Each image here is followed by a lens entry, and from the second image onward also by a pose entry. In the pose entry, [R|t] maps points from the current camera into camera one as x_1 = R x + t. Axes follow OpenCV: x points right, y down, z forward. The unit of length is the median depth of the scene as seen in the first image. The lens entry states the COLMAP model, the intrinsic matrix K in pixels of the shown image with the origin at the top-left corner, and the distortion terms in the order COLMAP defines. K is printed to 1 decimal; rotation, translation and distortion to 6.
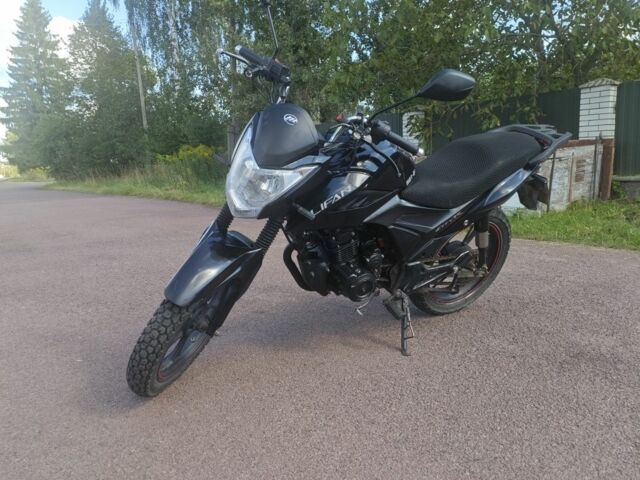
lens RADIAL K [[493.1, 0, 320.0], [0, 493.1, 240.0], [0, 0, 1]] dist [-0.000936, -0.003818]
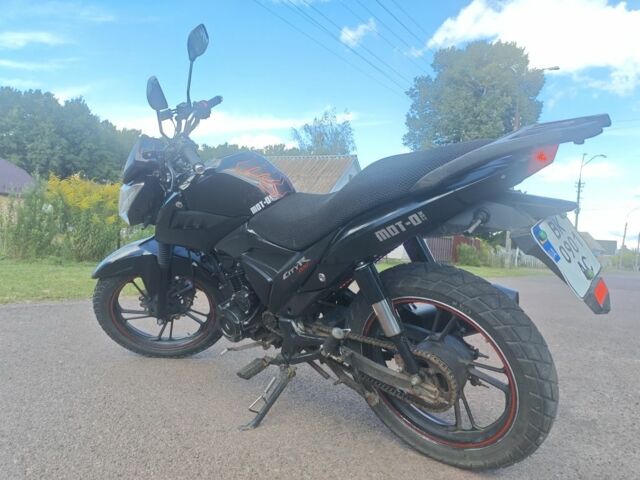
lens RADIAL K [[497.1, 0, 315.5], [0, 497.1, 242.9], [0, 0, 1]] dist [-0.002480, -0.015647]
pose [[0.319775, 0.067177, -0.945109, 0.917903], [-0.246158, 0.969123, -0.014403, -0.068168], [0.914959, 0.237252, 0.326438, 0.751123]]
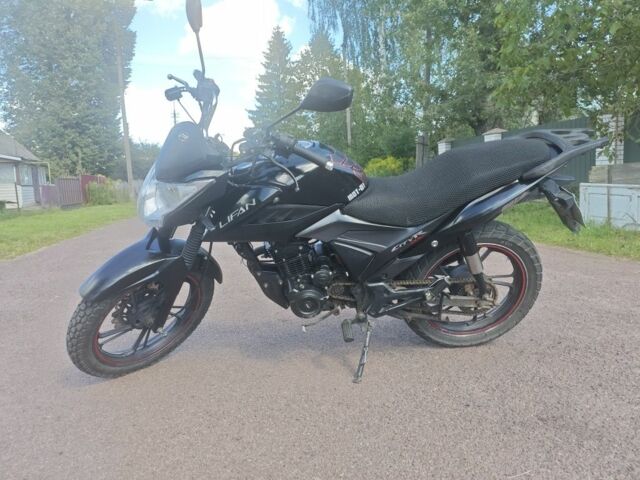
lens RADIAL K [[497.1, 0, 315.5], [0, 497.1, 242.9], [0, 0, 1]] dist [-0.002480, -0.015647]
pose [[0.908518, 0.055122, -0.414193, 0.465533], [-0.063062, 0.997994, -0.005508, -0.017882], [0.413059, 0.031124, 0.910172, 0.098922]]
